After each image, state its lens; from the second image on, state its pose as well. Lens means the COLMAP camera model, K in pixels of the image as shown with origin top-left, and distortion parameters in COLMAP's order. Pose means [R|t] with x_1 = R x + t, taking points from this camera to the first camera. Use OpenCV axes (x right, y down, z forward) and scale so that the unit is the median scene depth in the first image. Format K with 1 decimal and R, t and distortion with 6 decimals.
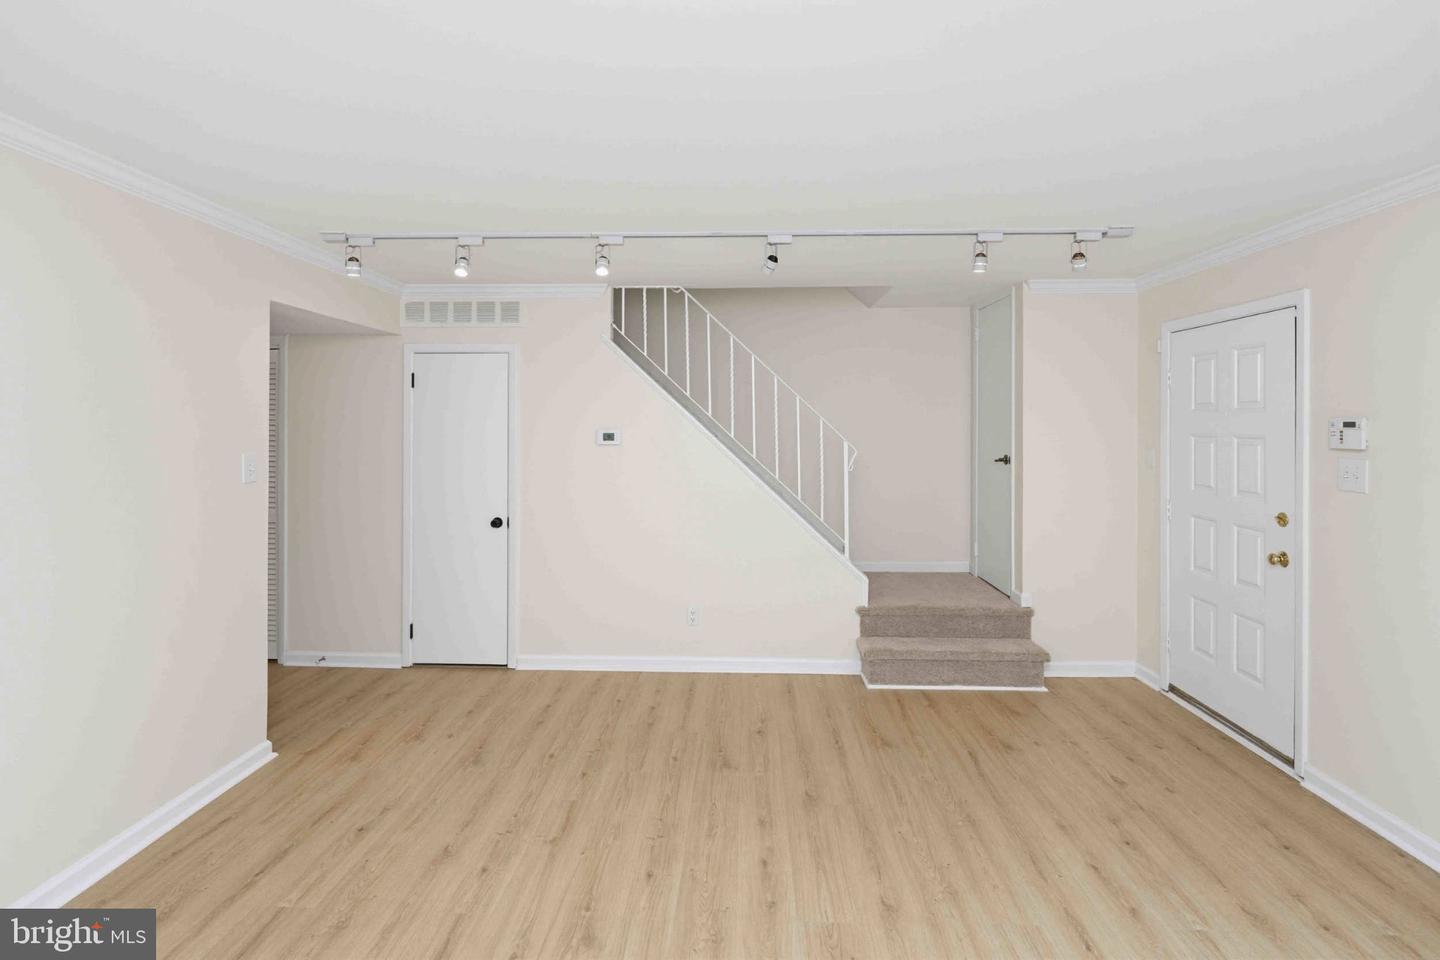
lens RADIAL K [[675.3, 0, 723.7], [0, 675.3, 429.1], [0, 0, 1]] dist [0.004175, -0.008048]
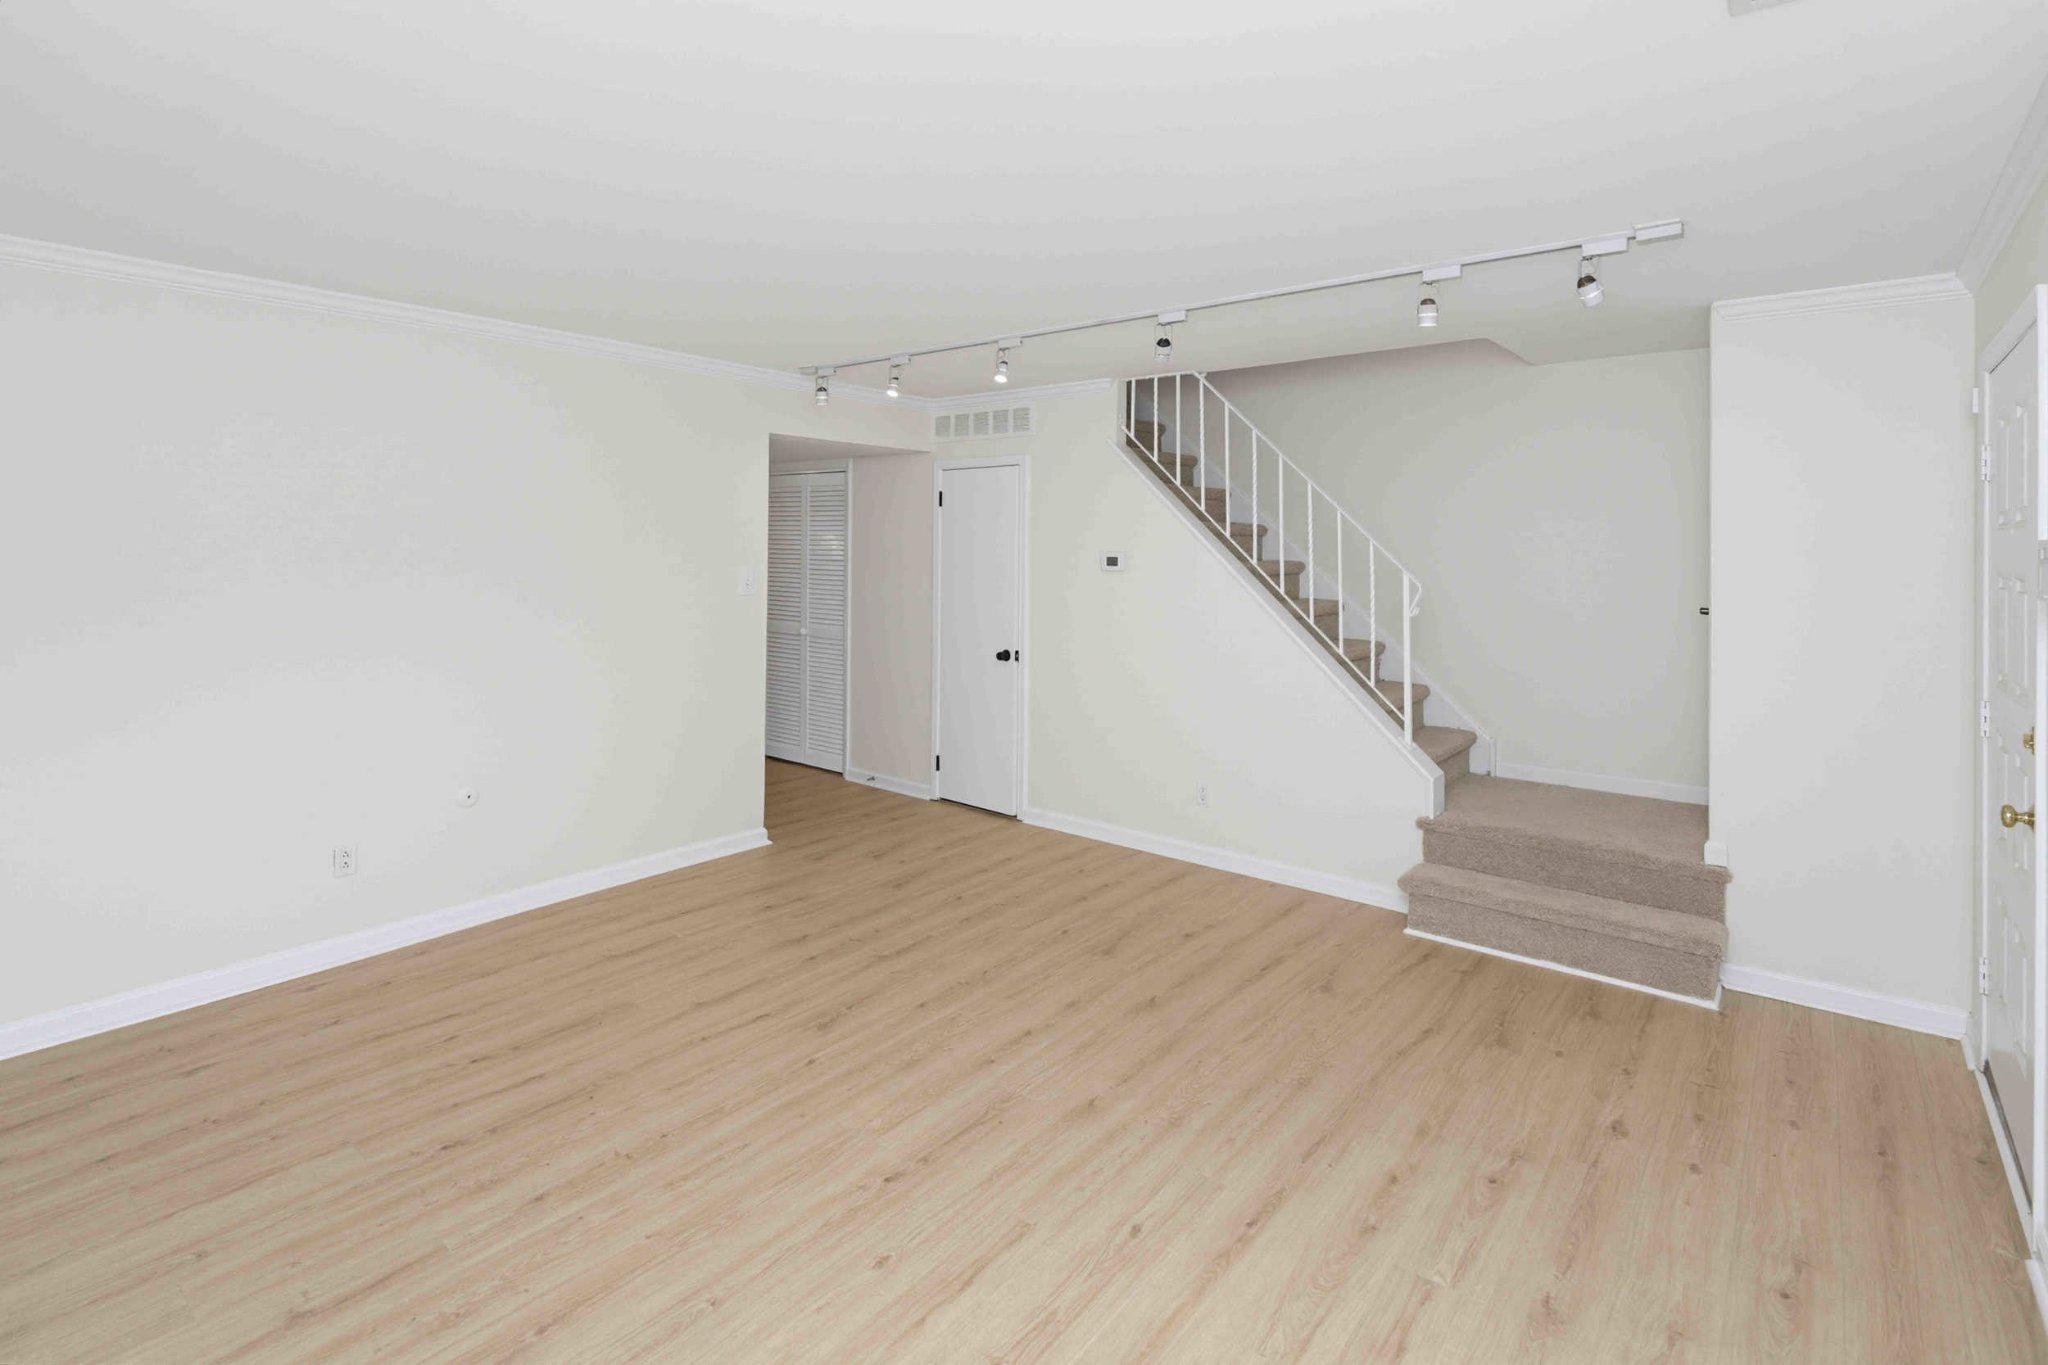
lens RADIAL K [[977.7, 0, 1033.5], [0, 977.7, 550.1], [0, 0, 1]] dist [0.001843, -0.008085]
pose [[0.802014, 0.008203, -0.597248, 0.488373], [-0.012536, 0.999917, -0.003100, 0.002469], [0.597173, 0.009974, 0.802050, -0.025615]]
